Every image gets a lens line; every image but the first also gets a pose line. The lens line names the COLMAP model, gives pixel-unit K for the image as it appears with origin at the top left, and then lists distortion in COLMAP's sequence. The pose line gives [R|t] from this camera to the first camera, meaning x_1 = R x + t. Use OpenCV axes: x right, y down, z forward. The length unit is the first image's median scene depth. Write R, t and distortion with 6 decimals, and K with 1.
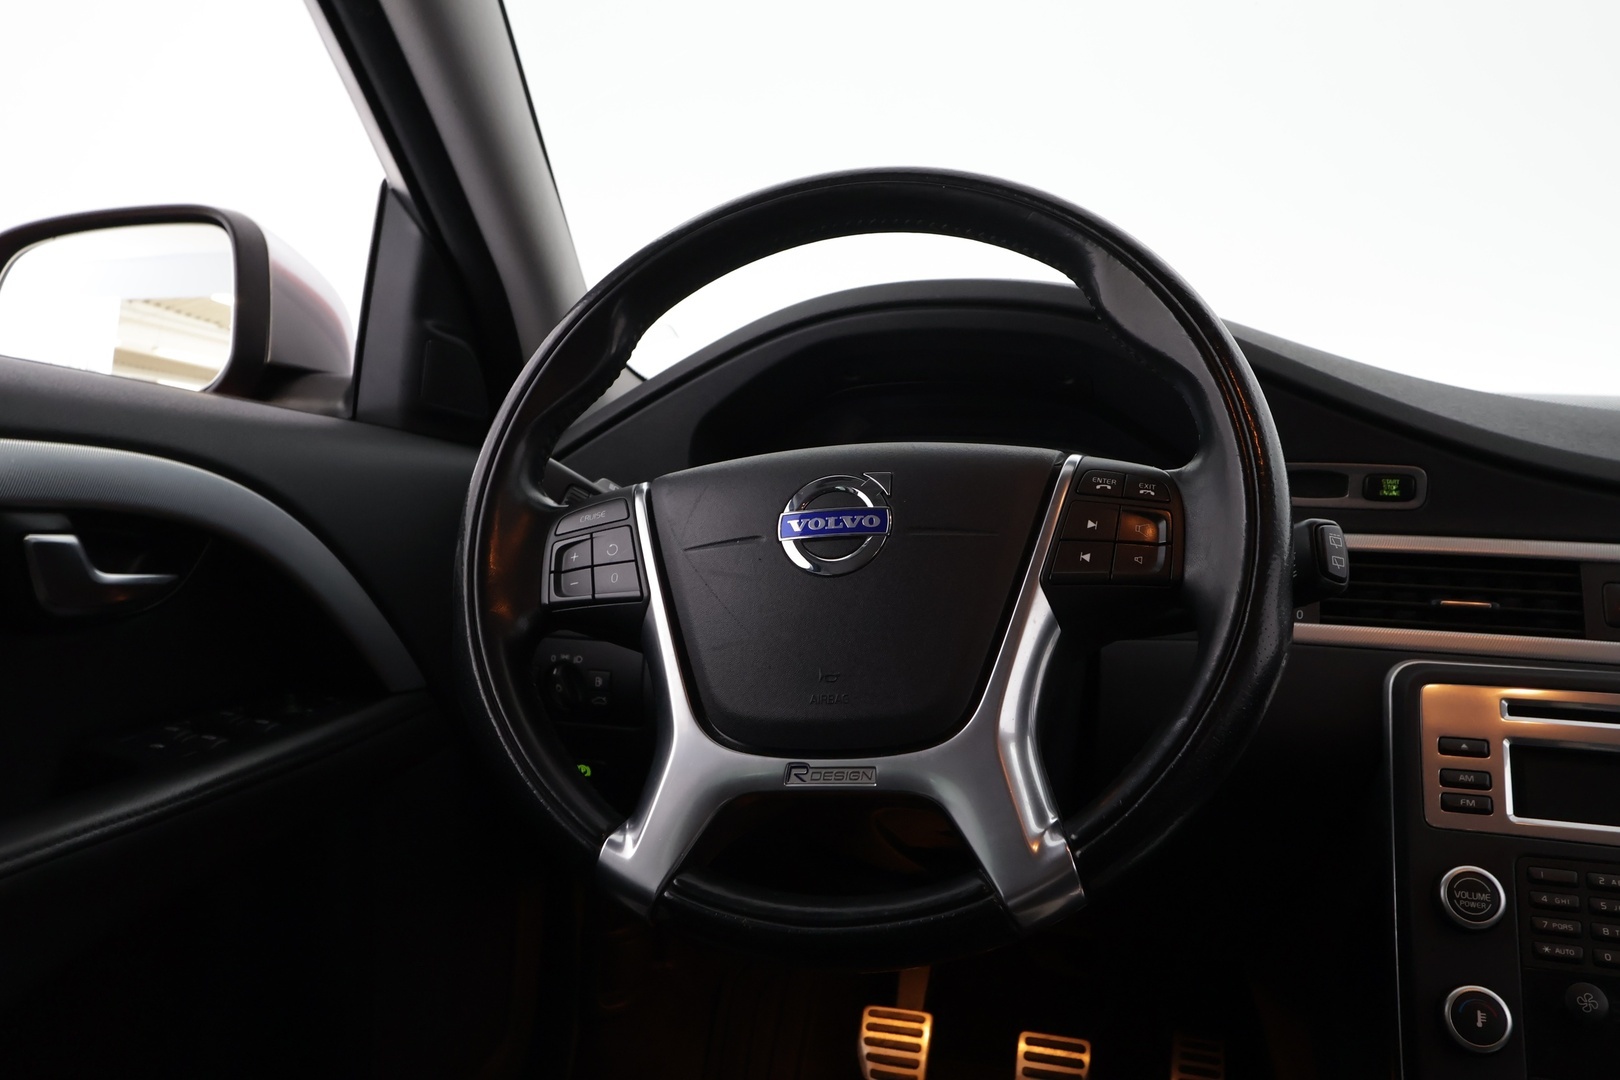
lens RADIAL K [[1290.4, 0, 810.0], [0, 1290.4, 540.0], [0, 0, 1]] dist [-0.004581, 0.006420]
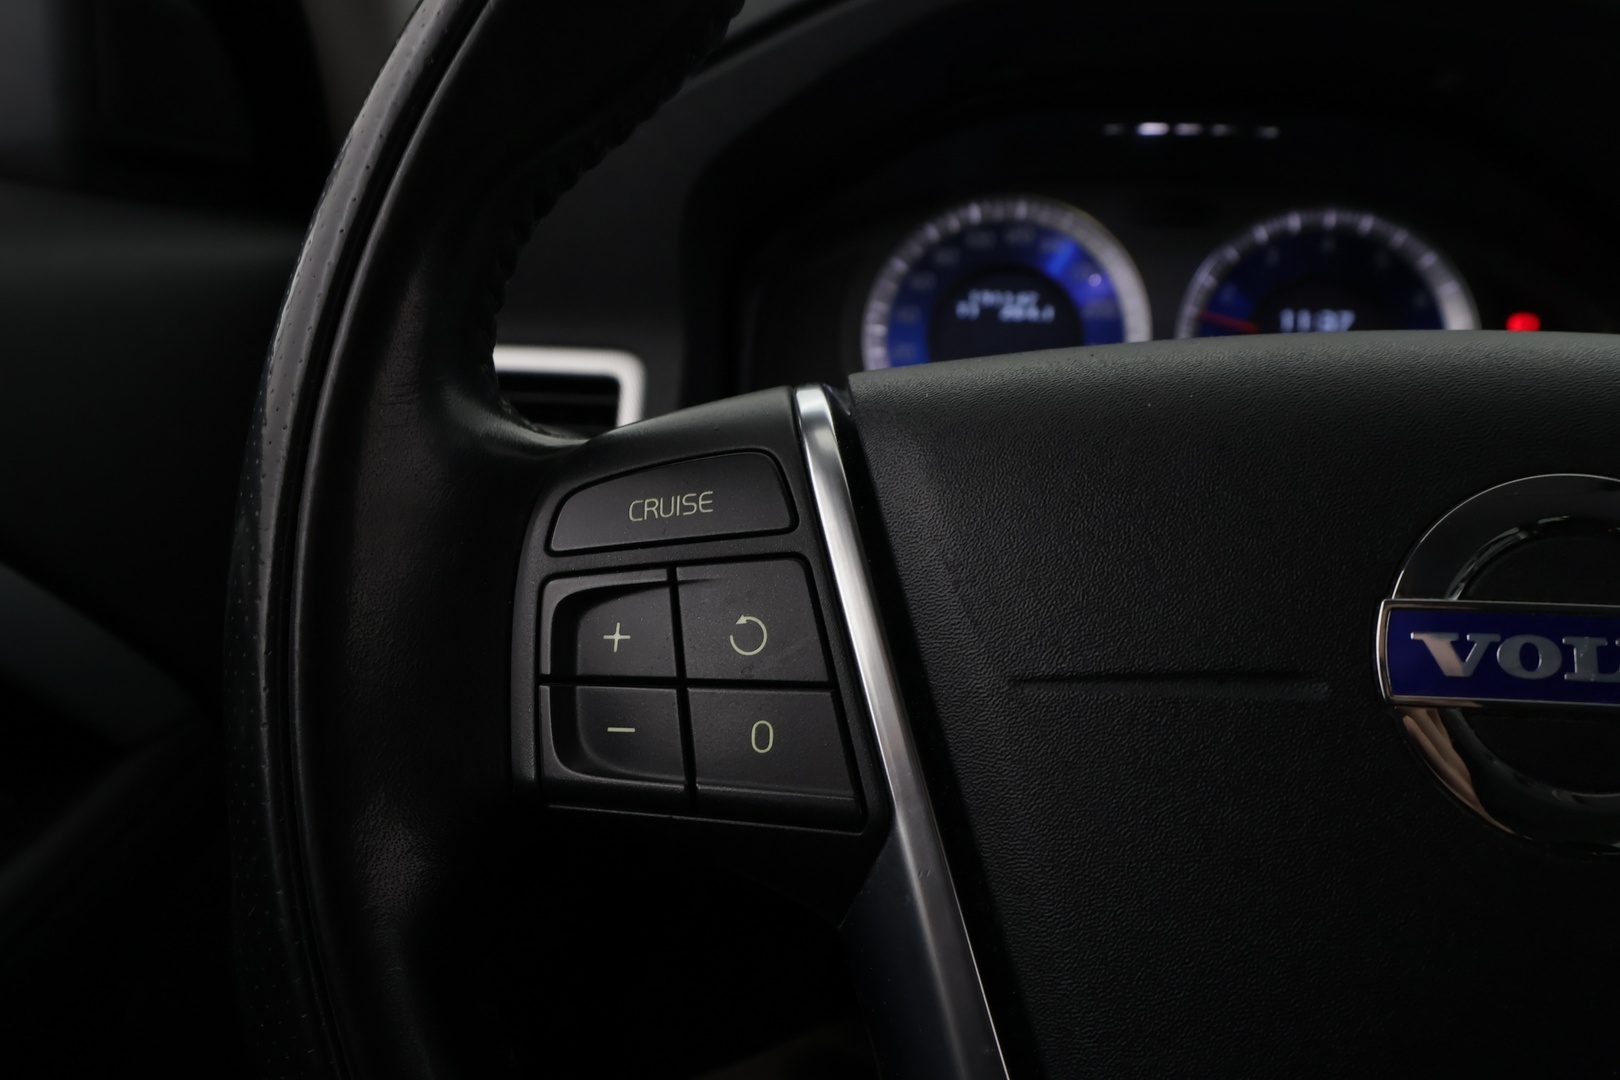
lens RADIAL K [[1290.4, 0, 810.0], [0, 1290.4, 540.0], [0, 0, 1]] dist [-0.004581, 0.006420]
pose [[0.991495, 0.023453, 0.128017, -0.177751], [-0.054651, 0.967734, 0.245977, -0.092705], [-0.118118, -0.250881, 0.960784, 0.696227]]
